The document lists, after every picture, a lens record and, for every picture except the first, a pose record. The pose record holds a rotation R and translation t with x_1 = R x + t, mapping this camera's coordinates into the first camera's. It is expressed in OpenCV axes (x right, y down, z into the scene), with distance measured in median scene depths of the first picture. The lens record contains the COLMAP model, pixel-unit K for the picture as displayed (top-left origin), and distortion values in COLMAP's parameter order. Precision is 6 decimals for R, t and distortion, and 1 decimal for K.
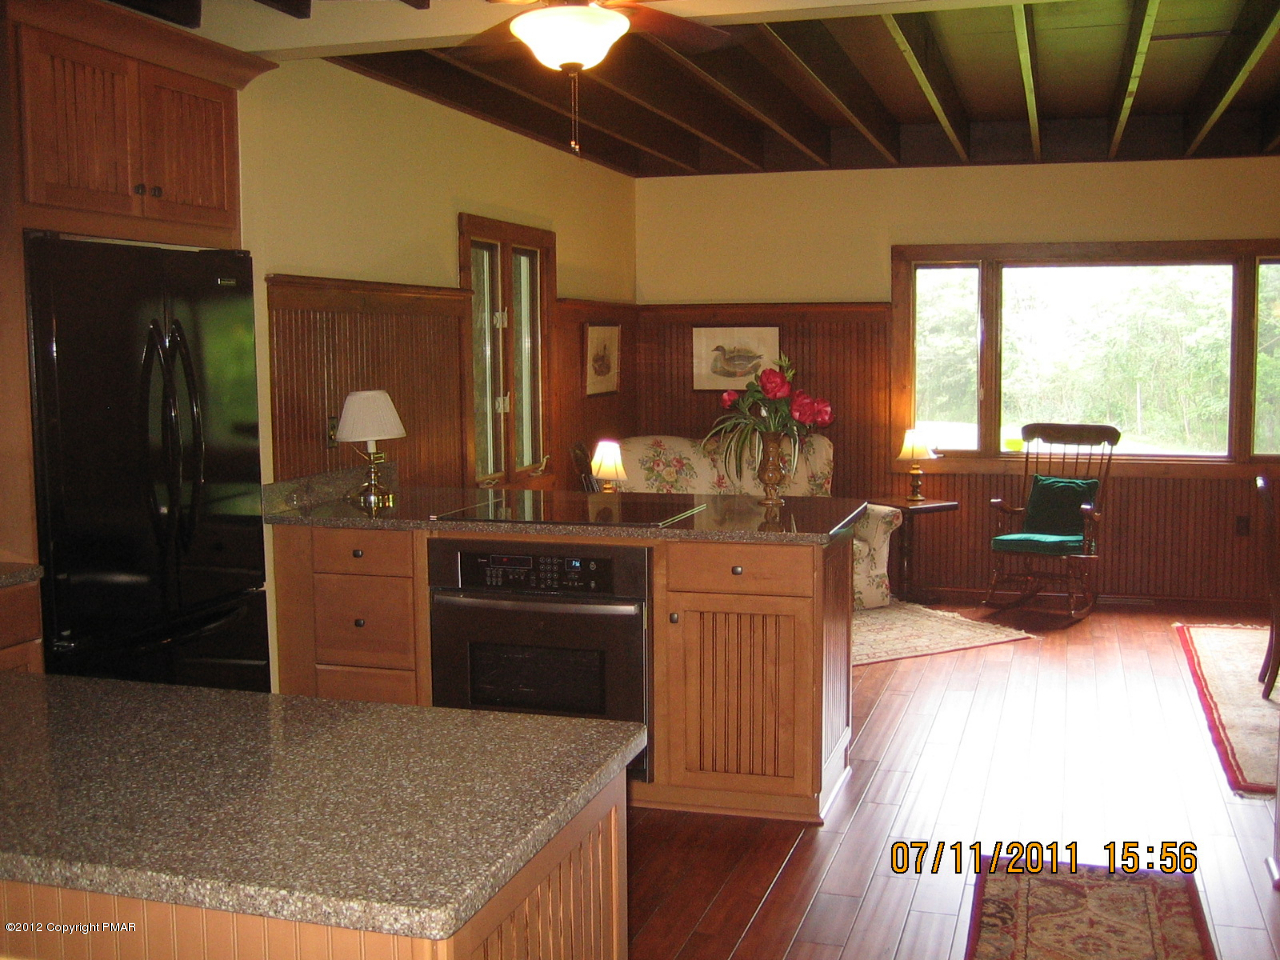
lens RADIAL K [[1343.7, 0, 658.8], [0, 1343.7, 473.6], [0, 0, 1]] dist [-0.150765, 0.204270]
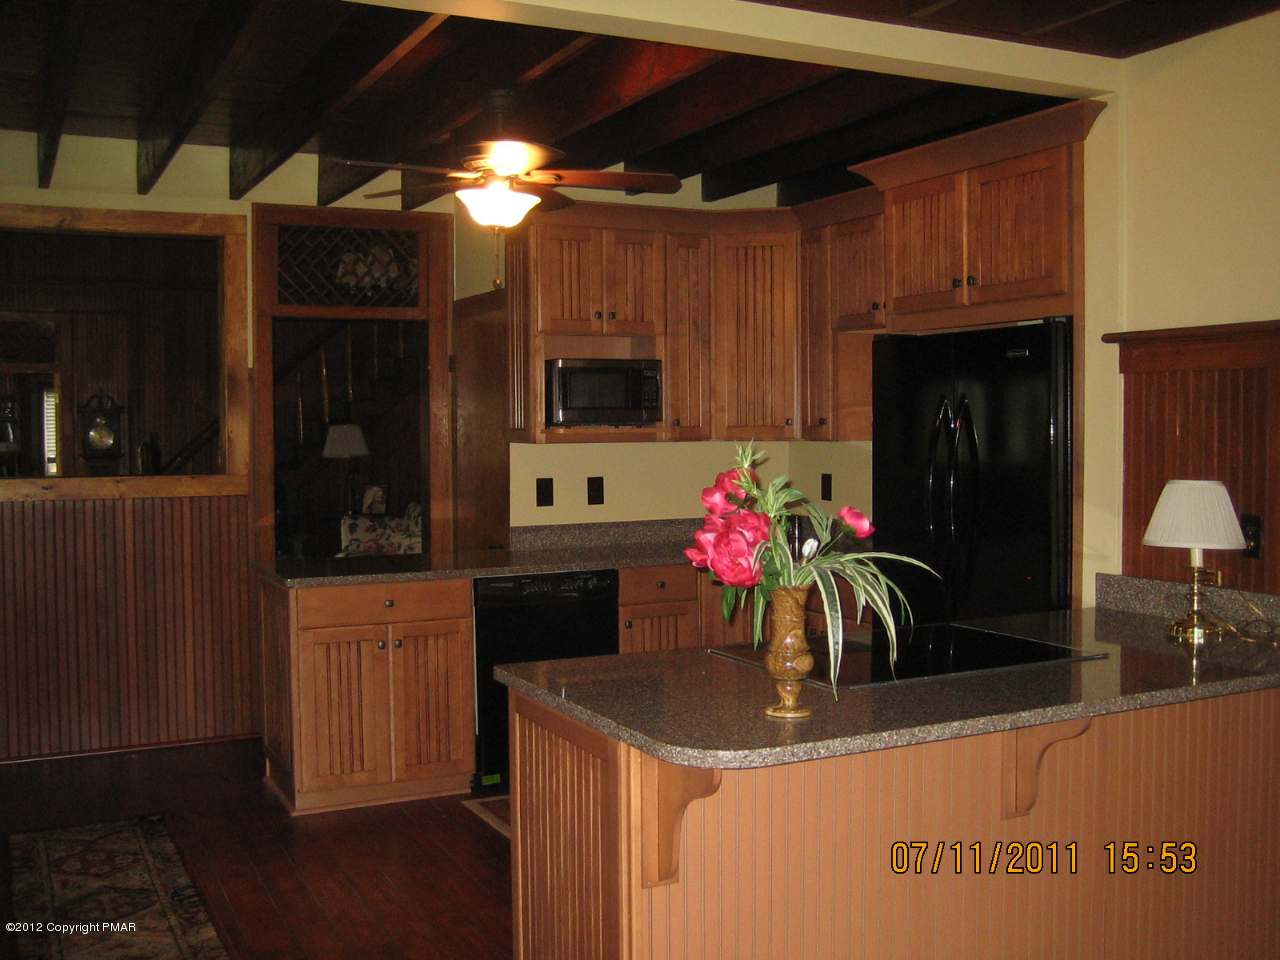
lens RADIAL K [[1343.7, 0, 658.8], [0, 1343.7, 473.6], [0, 0, 1]] dist [-0.150765, 0.204270]
pose [[-0.718293, 0.037029, -0.694754, 0.457030], [-0.054950, 0.992444, 0.109707, -0.120419], [0.693567, 0.116978, -0.710831, 1.232602]]
